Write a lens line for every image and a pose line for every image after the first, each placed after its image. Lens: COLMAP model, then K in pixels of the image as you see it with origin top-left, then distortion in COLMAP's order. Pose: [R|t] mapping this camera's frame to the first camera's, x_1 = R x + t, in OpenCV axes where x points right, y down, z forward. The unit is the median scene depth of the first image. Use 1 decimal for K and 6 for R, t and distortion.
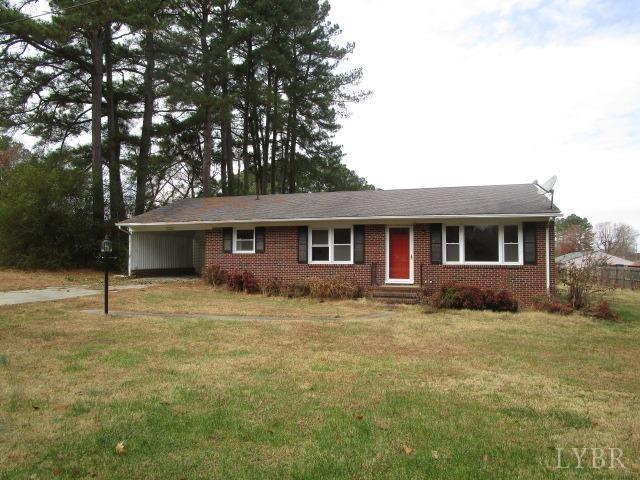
lens RADIAL K [[458.2, 0, 316.7], [0, 458.2, 240.6], [0, 0, 1]] dist [-0.007783, -0.003569]
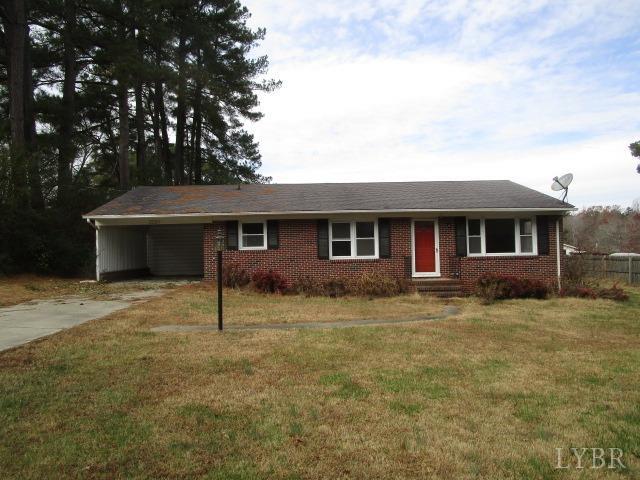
lens RADIAL K [[458.2, 0, 316.7], [0, 458.2, 240.6], [0, 0, 1]] dist [-0.007783, -0.003569]
pose [[0.946465, -0.014223, 0.322494, -0.347912], [0.009795, 0.999834, 0.015349, -0.002559], [-0.322659, -0.011368, 0.946447, 0.129326]]
